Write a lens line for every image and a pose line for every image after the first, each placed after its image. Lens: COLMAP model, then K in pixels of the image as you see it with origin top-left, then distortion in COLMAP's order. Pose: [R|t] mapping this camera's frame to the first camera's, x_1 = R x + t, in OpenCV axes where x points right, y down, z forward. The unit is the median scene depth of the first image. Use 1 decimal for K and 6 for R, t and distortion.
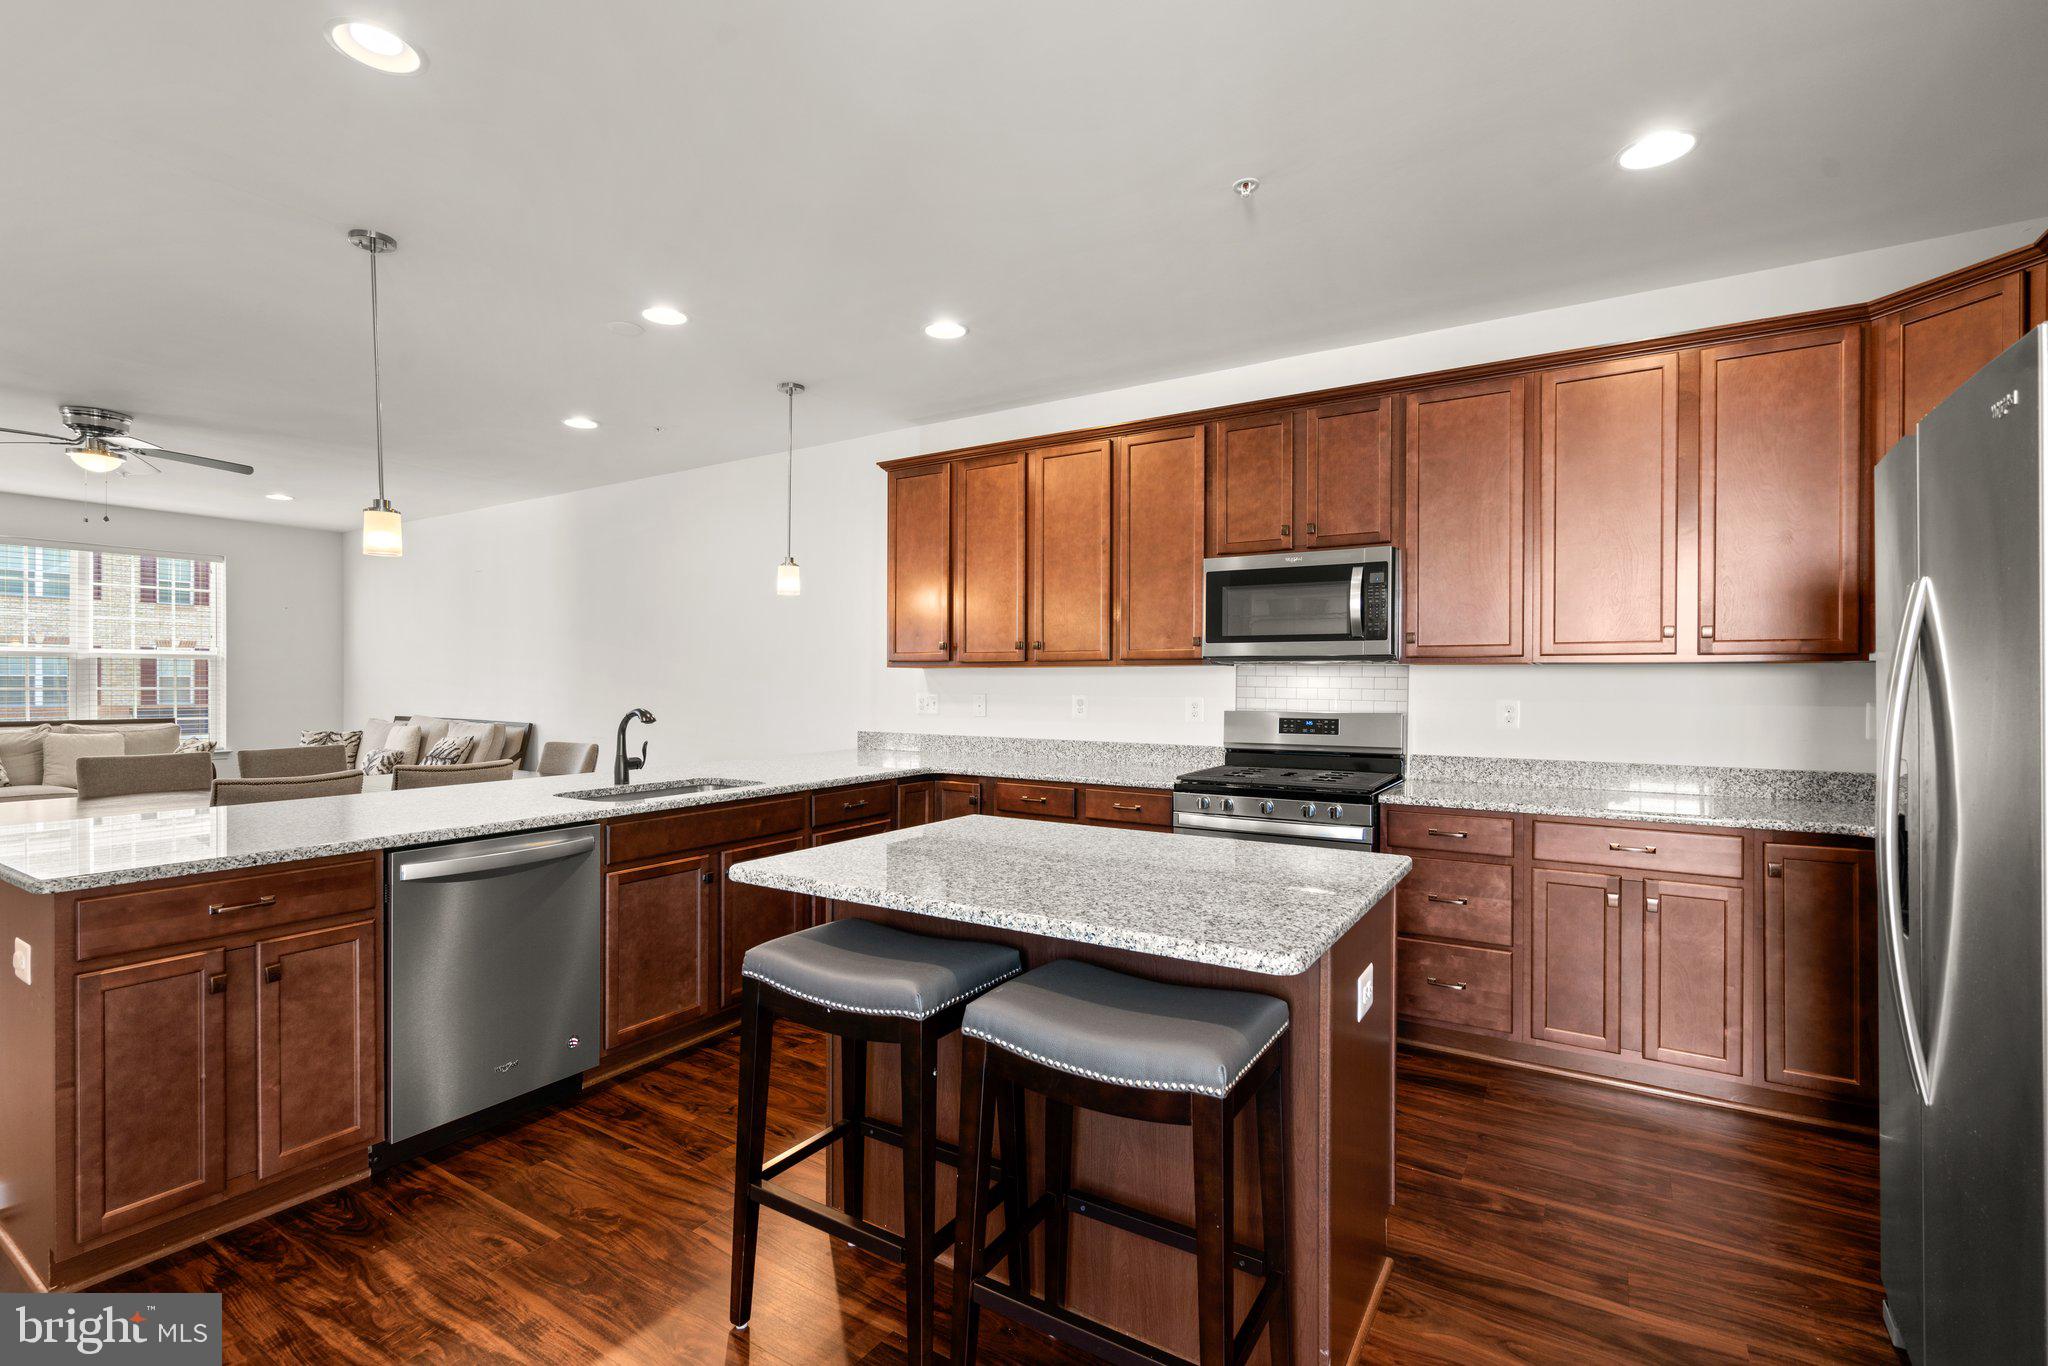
lens RADIAL K [[928.1, 0, 1024.2], [0, 928.1, 685.9], [0, 0, 1]] dist [-0.009000, 0.005194]
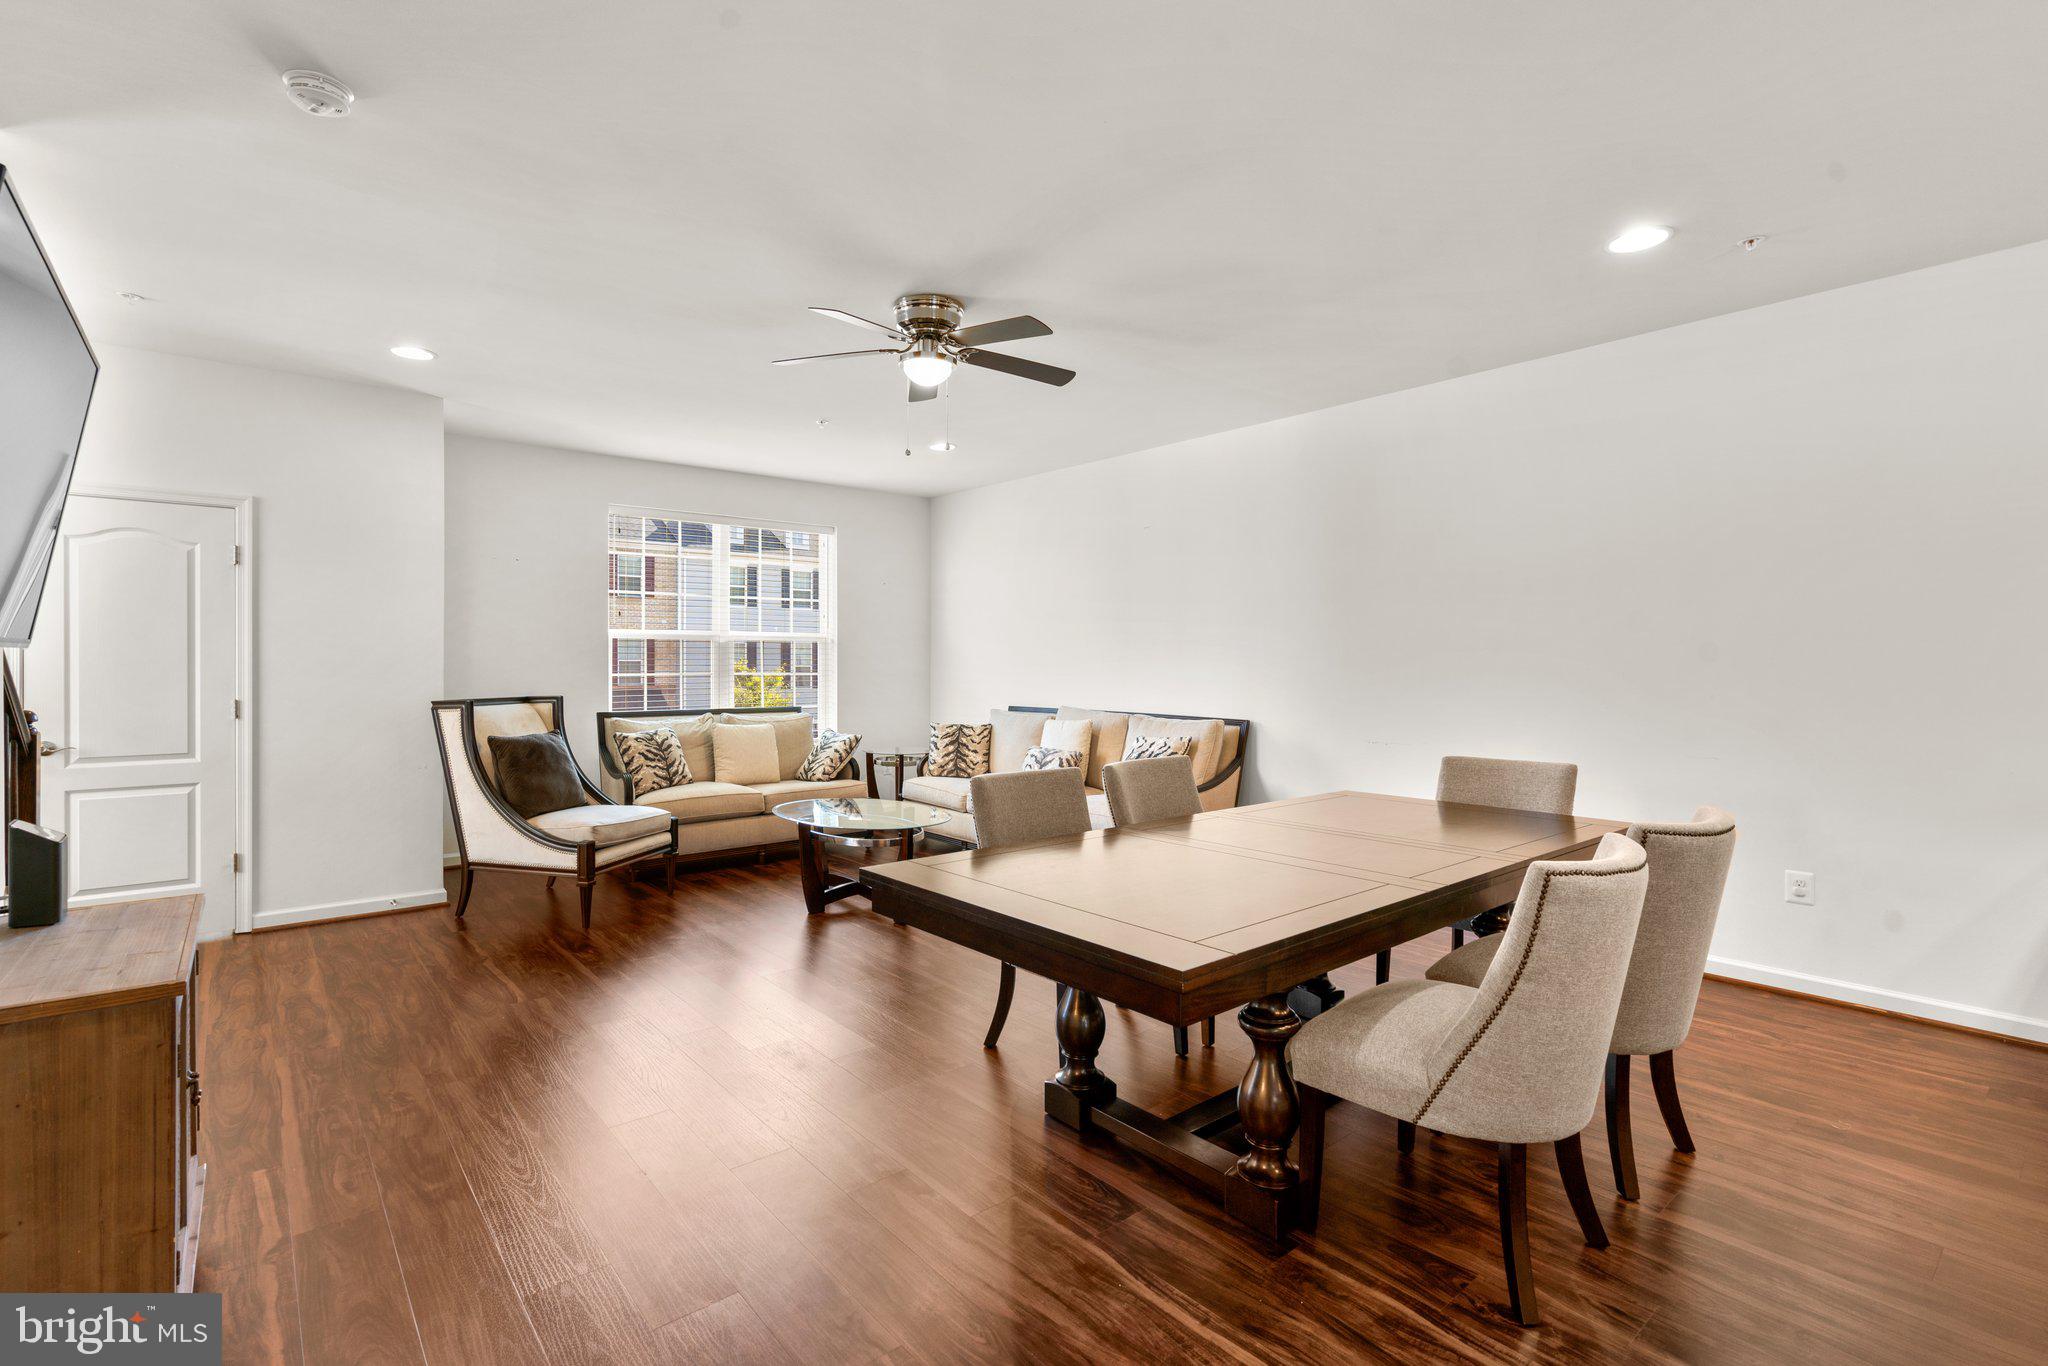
lens RADIAL K [[946.0, 0, 1014.0], [0, 946.0, 666.5], [0, 0, 1]] dist [-0.000273, 0.000443]
pose [[0.951552, -0.002159, -0.307481, -0.888570], [0.001563, 0.999996, -0.002185, -0.004167], [0.307485, 0.001599, 0.951552, 0.379212]]
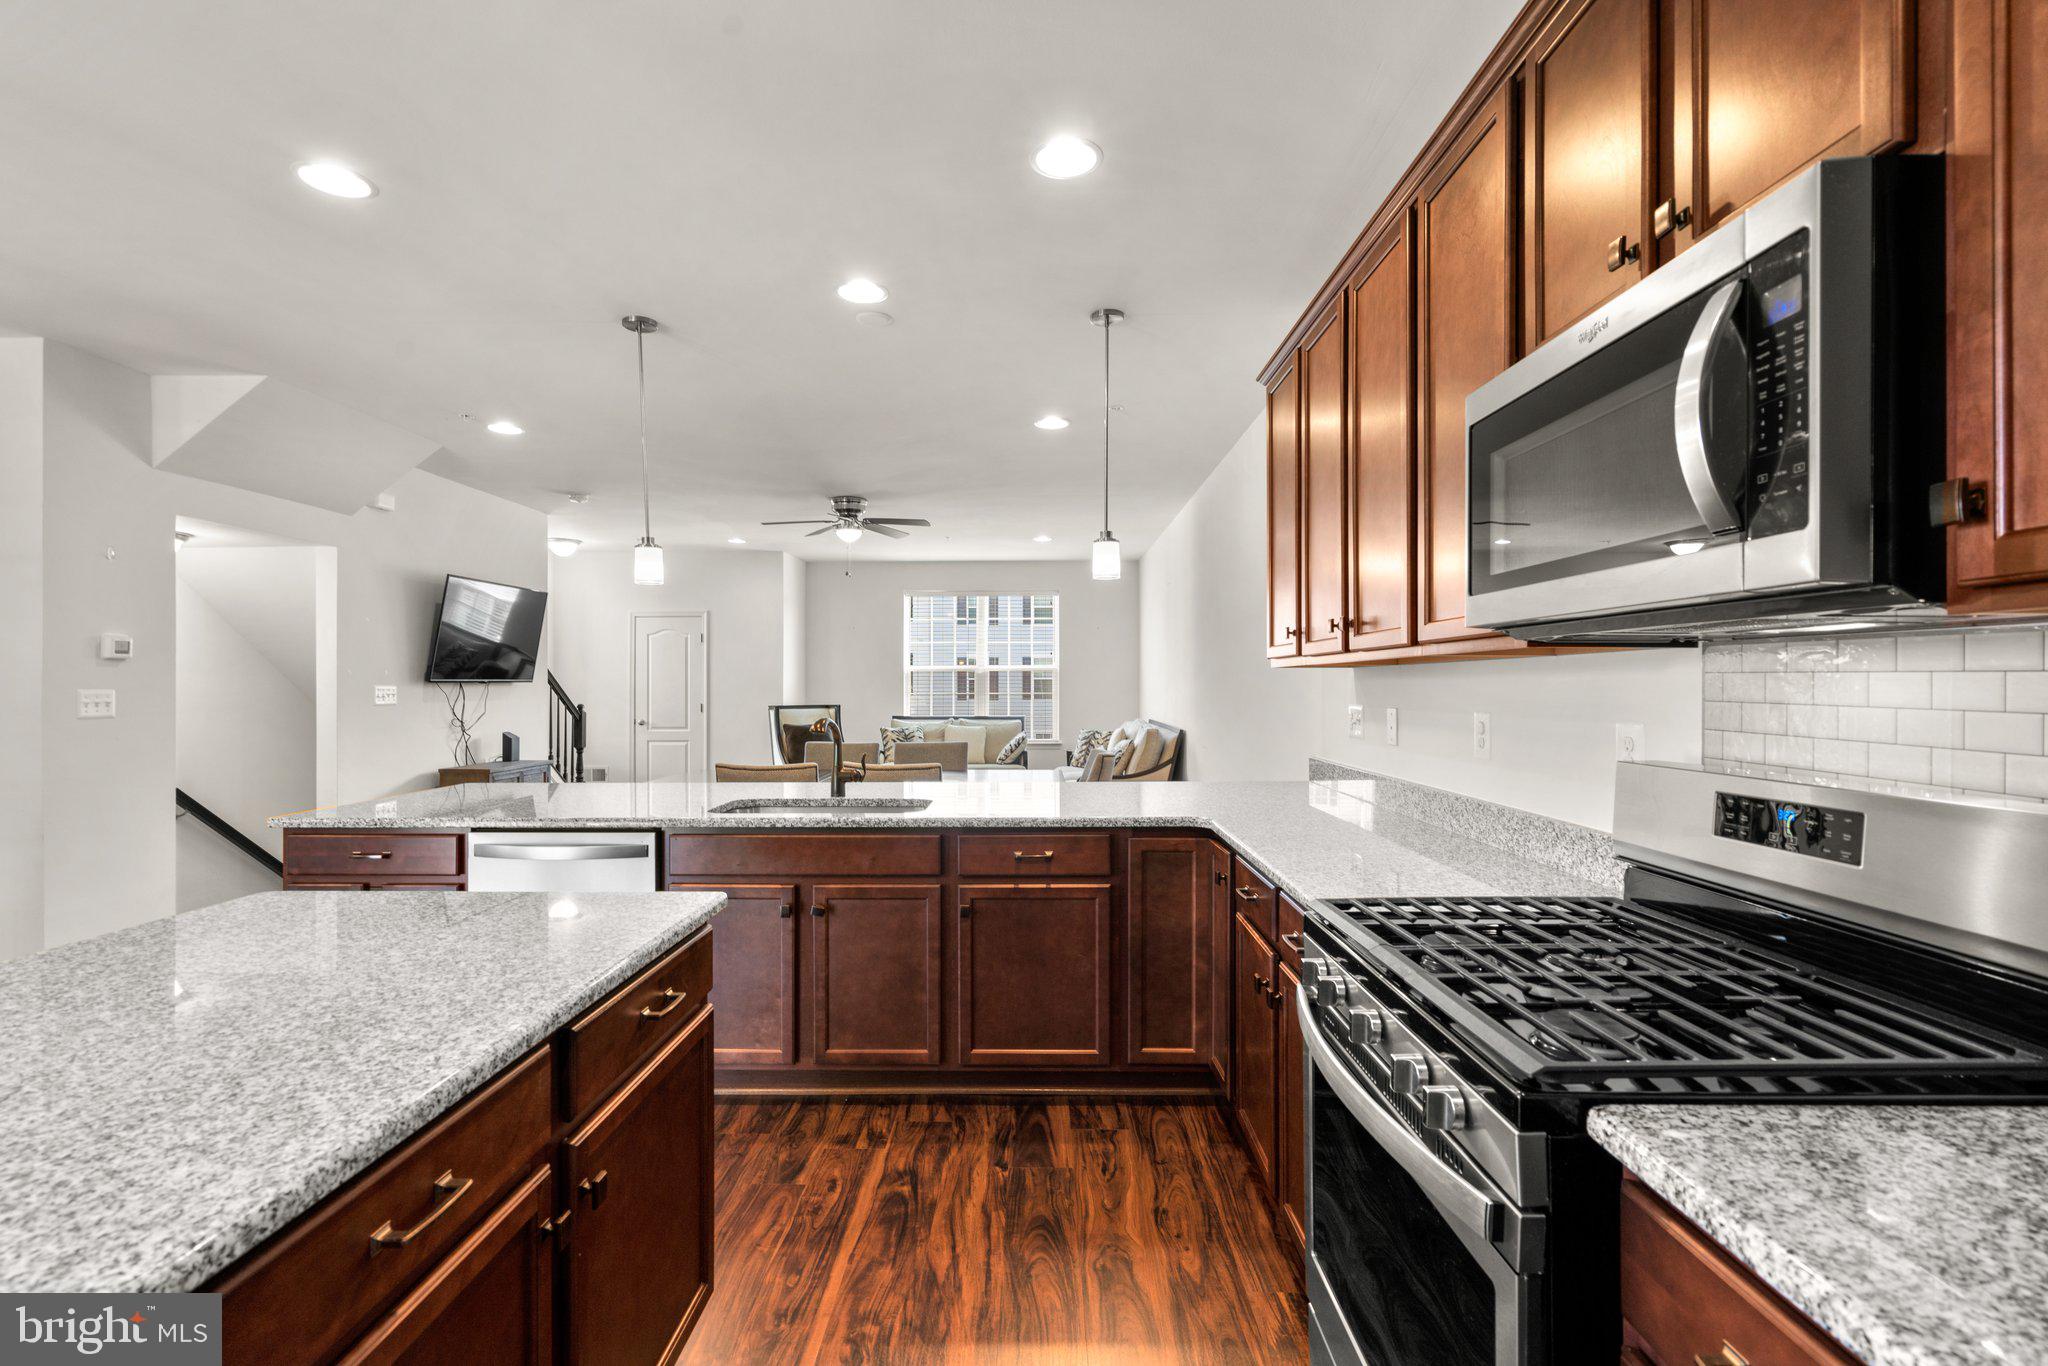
lens RADIAL K [[932.4, 0, 1019.6], [0, 932.4, 686.6], [0, 0, 1]] dist [-0.001432, 0.000109]
pose [[0.519871, -0.003225, -0.854239, 0.445193], [-0.001002, 0.999990, -0.004385, -0.003006], [0.854244, 0.003136, 0.519863, 0.604435]]
